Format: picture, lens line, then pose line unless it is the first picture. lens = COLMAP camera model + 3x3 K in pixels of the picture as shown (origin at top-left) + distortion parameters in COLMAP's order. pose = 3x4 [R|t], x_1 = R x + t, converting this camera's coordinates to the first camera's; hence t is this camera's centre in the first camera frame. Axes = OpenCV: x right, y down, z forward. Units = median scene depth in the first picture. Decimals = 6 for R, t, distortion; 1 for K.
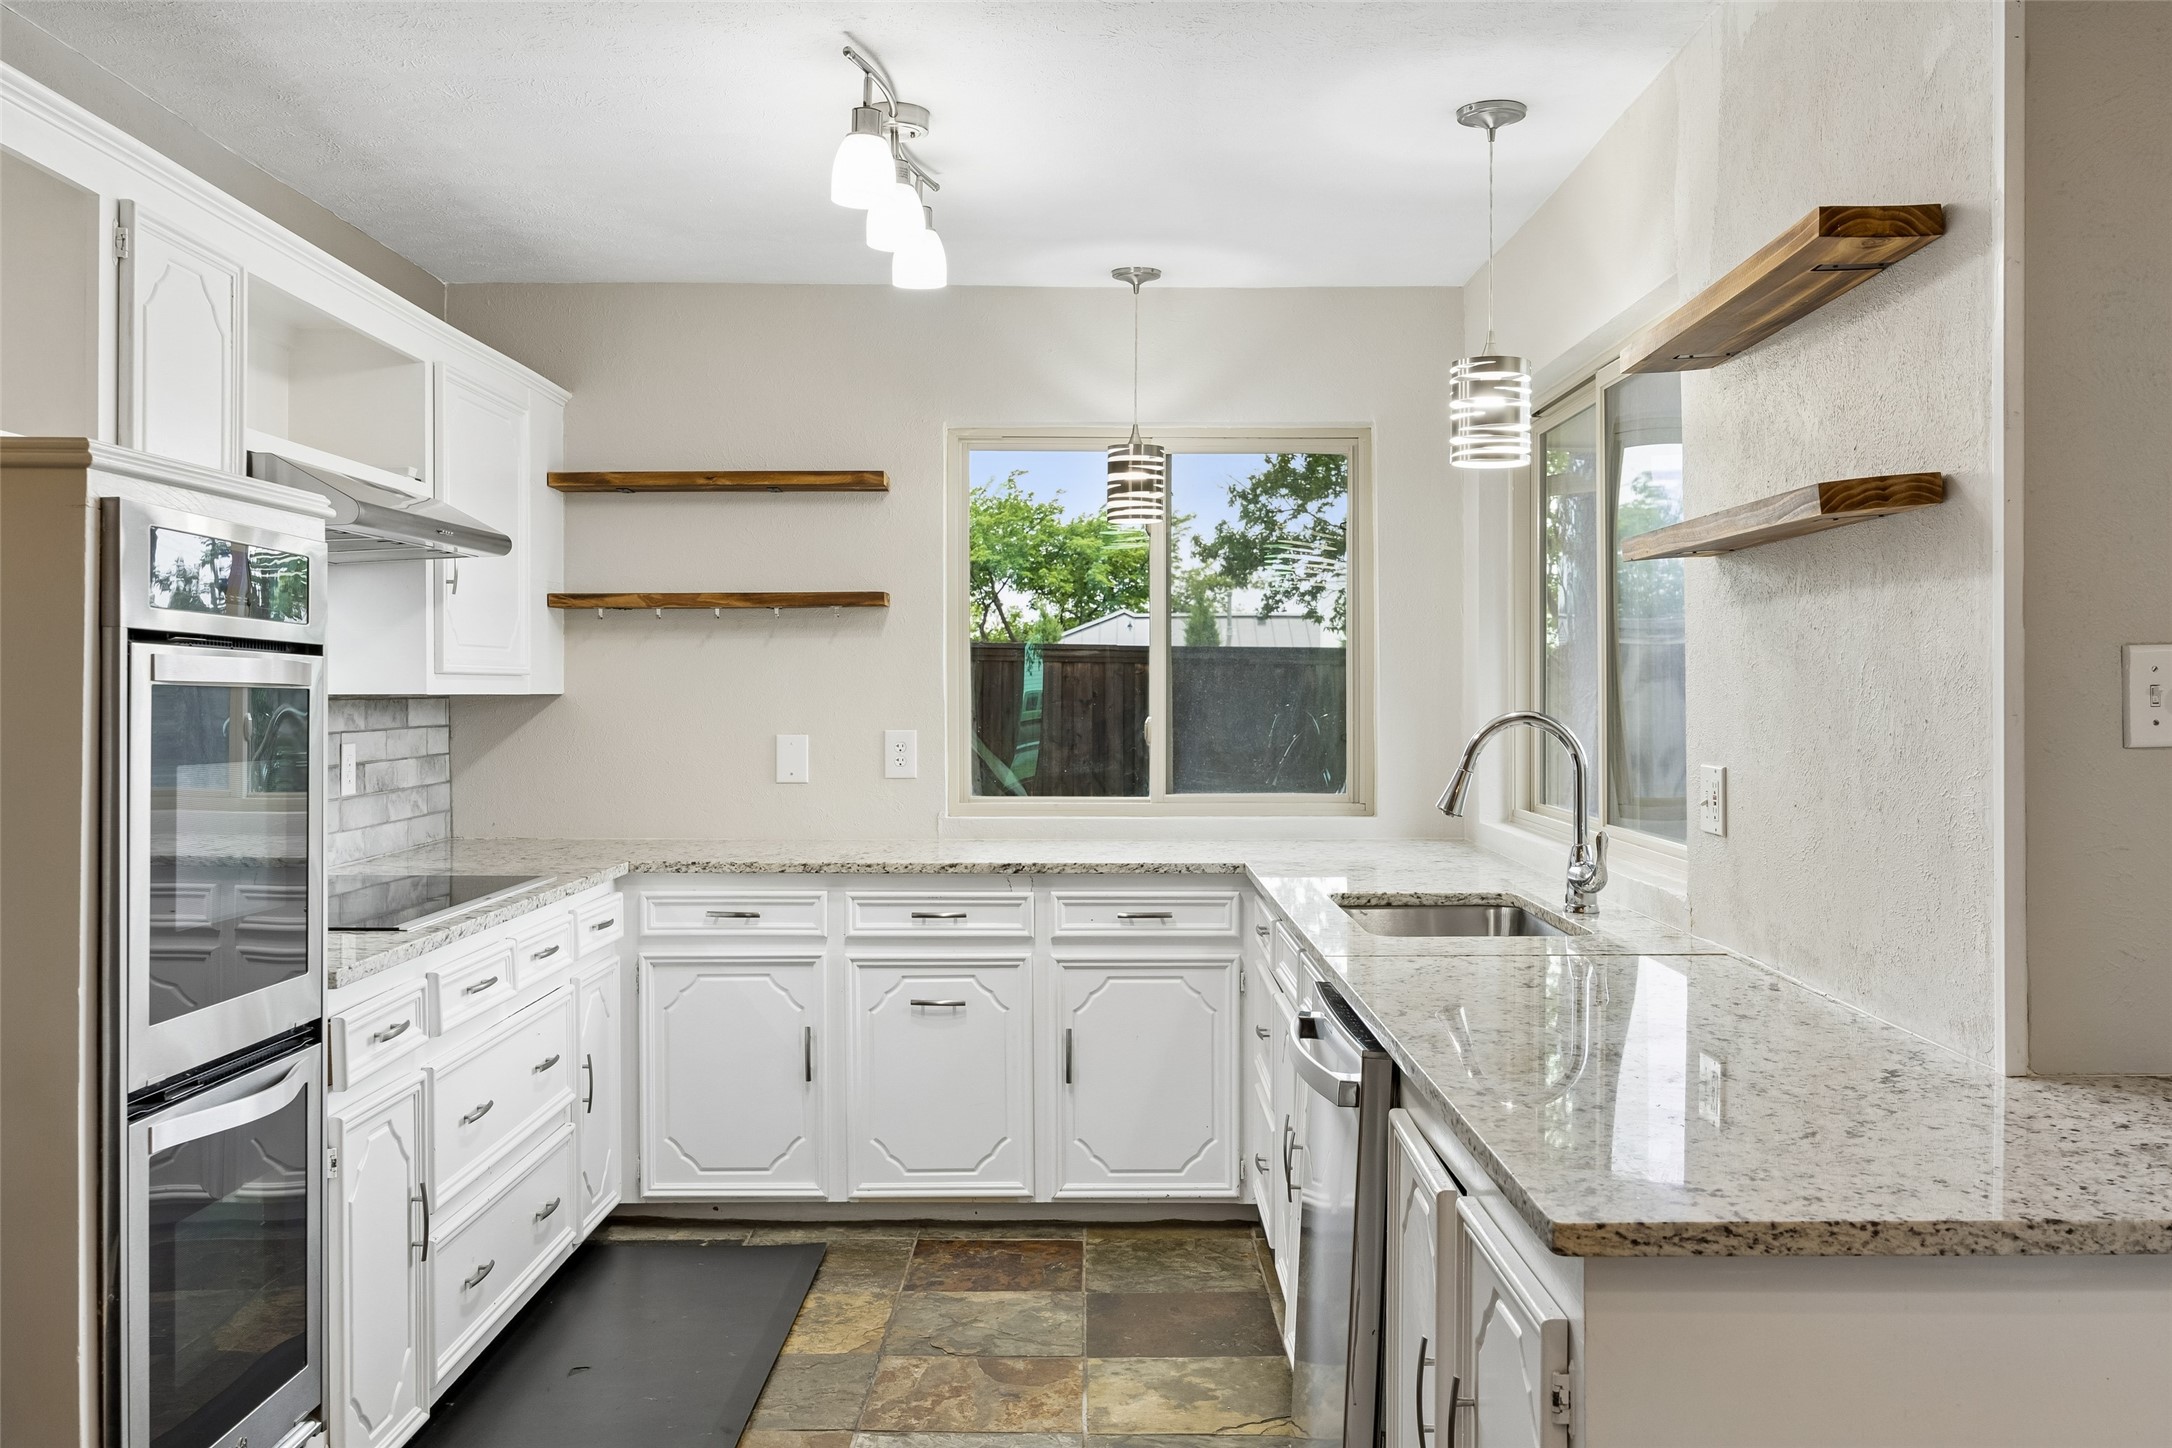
lens RADIAL K [[1970.3, 0, 1086.0], [0, 1970.3, 724.0], [0, 0, 1]] dist [-0.007672, 0.002213]
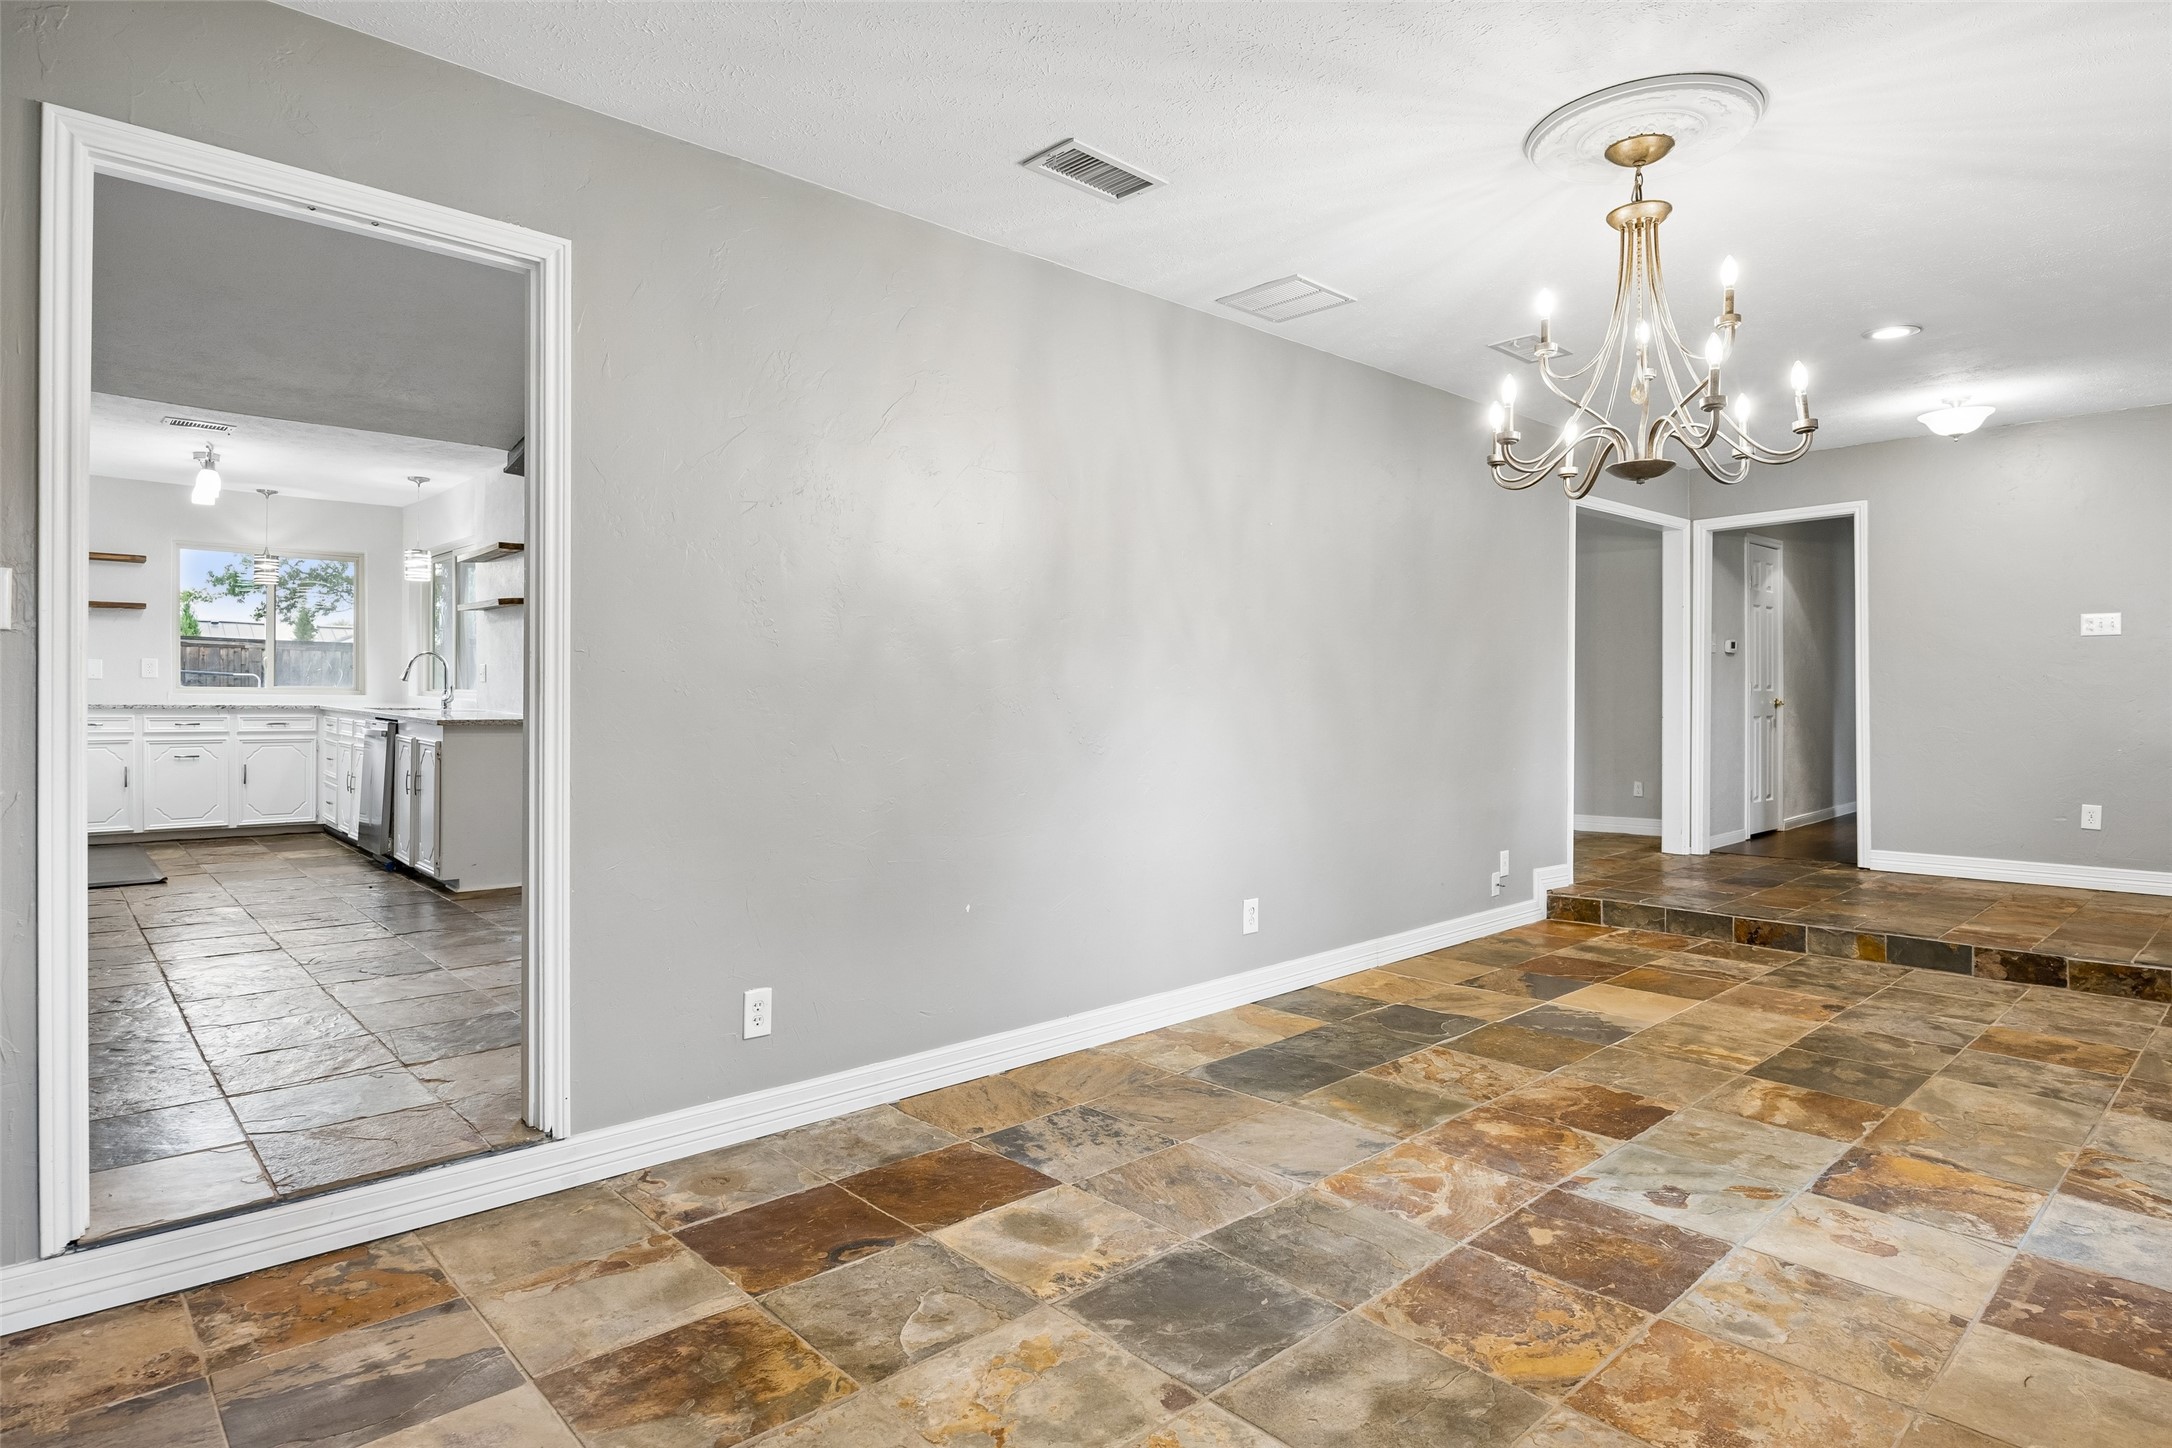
lens RADIAL K [[1181.0, 0, 1086.0], [0, 1181.0, 724.0], [0, 0, 1]] dist [-0.001344, -0.001718]
pose [[0.741459, -0.008360, 0.670946, -0.247753], [-0.004735, 0.999832, 0.017691, 0.062194], [-0.670981, -0.016294, 0.741295, -1.043779]]
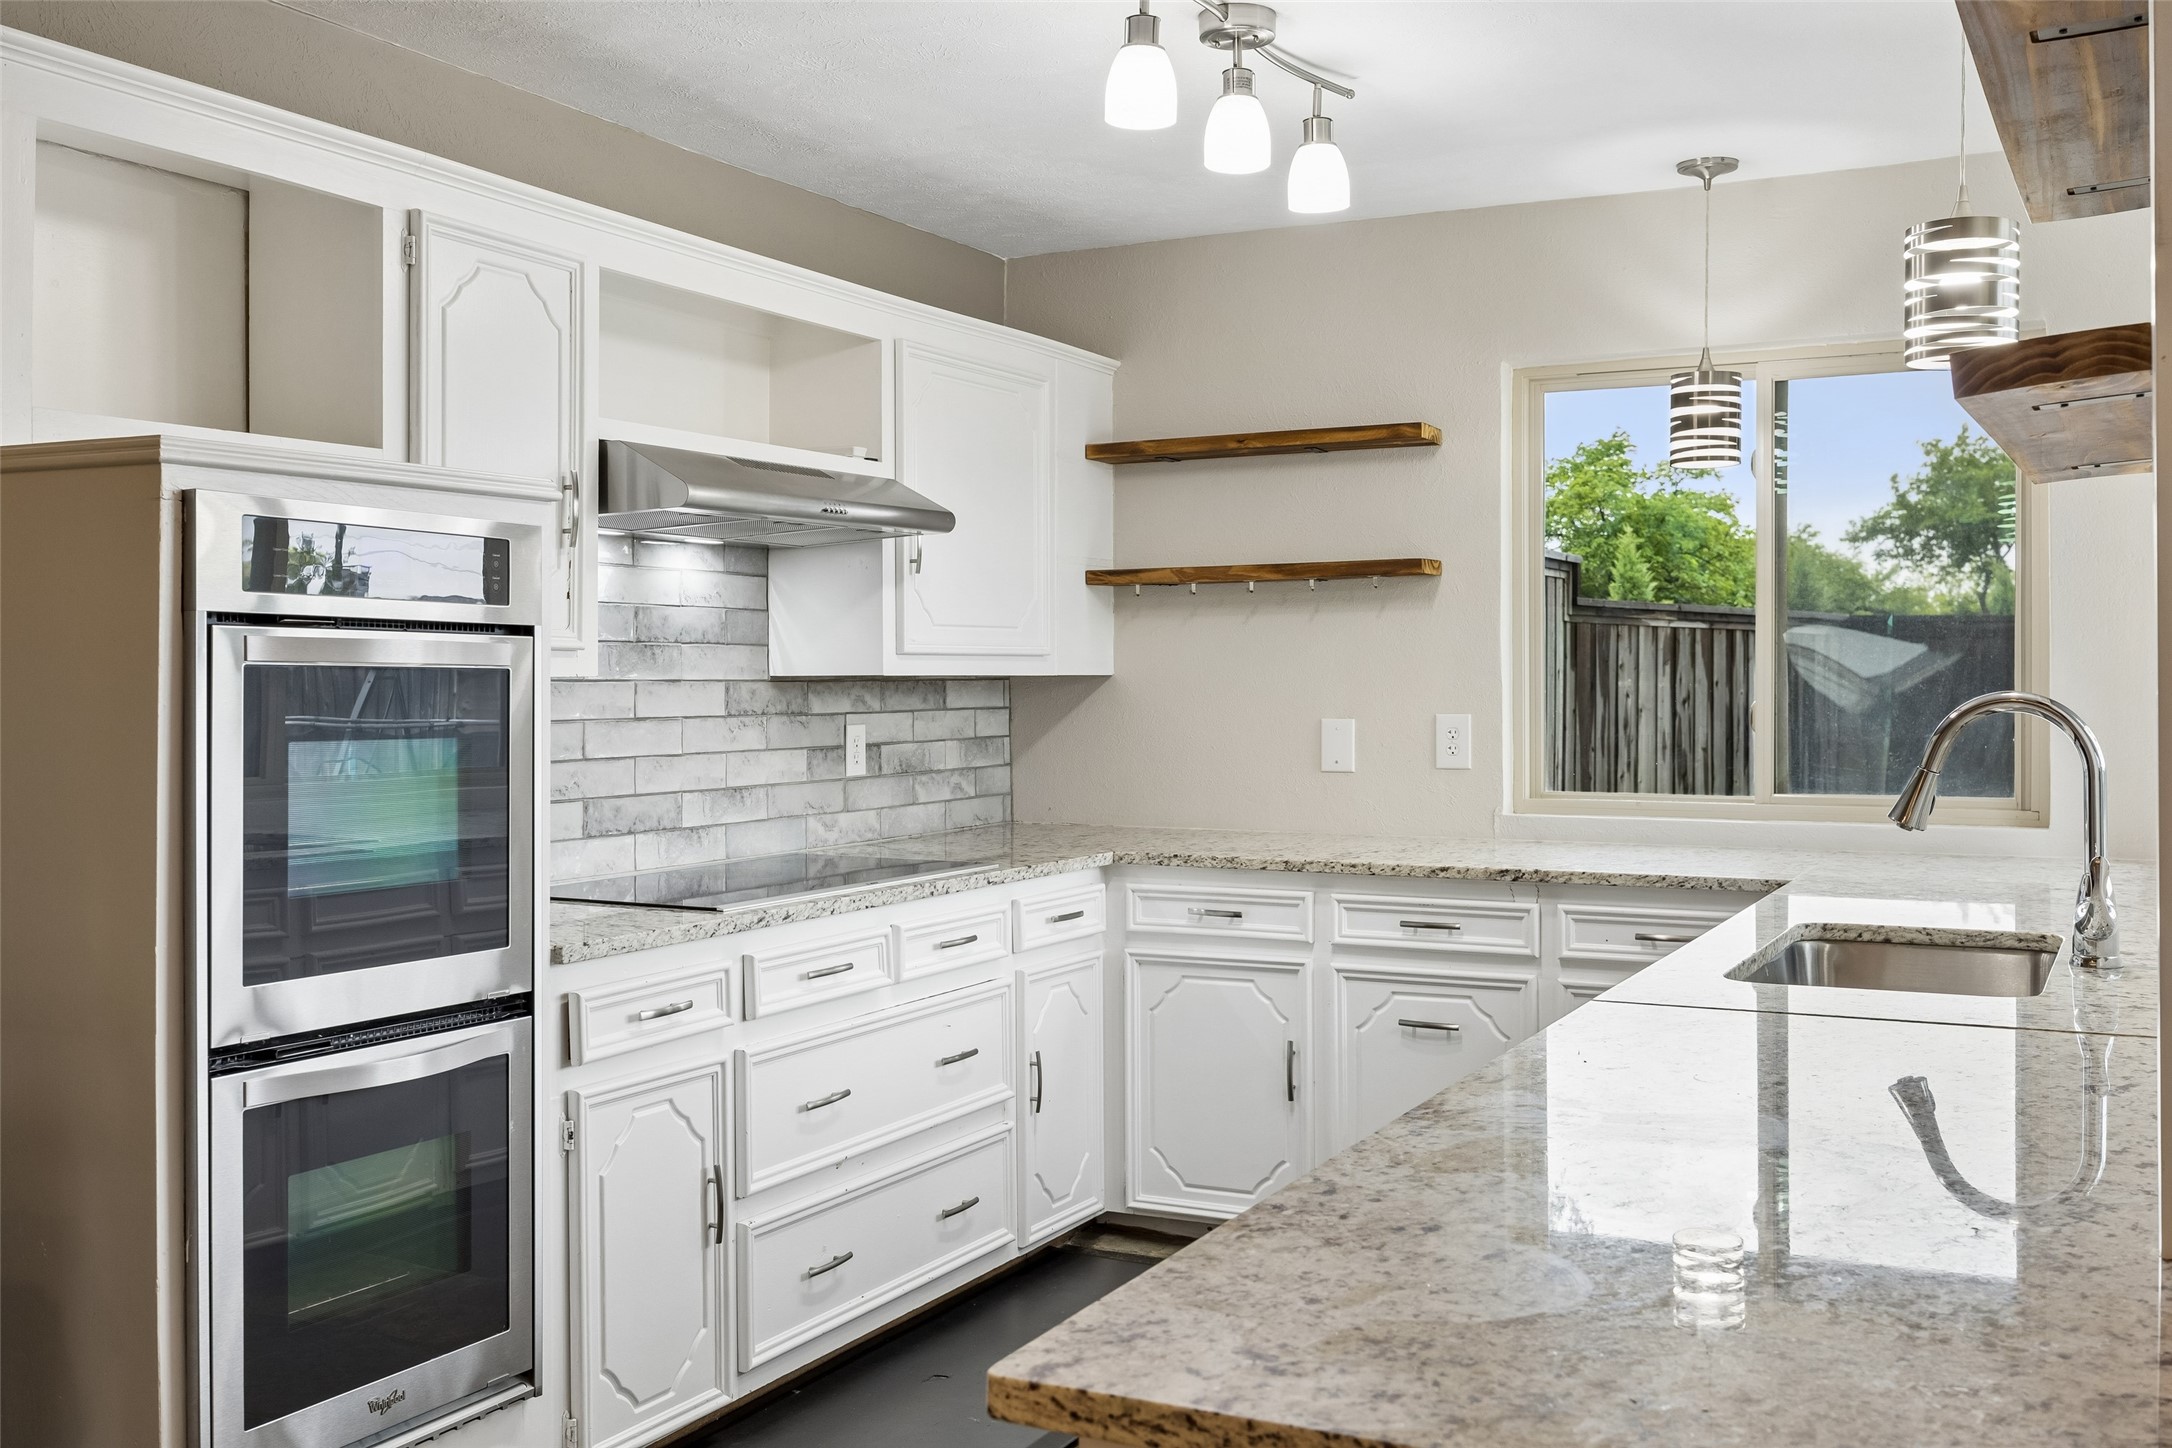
lens RADIAL K [[2072.3, 0, 1086.0], [0, 2072.3, 724.0], [0, 0, 1]] dist [-0.011590, -0.005047]
pose [[0.881777, 0.006782, -0.471618, 0.224566], [-0.003471, 0.999963, 0.007889, 0.000730], [0.471654, -0.005319, 0.881767, 0.115688]]
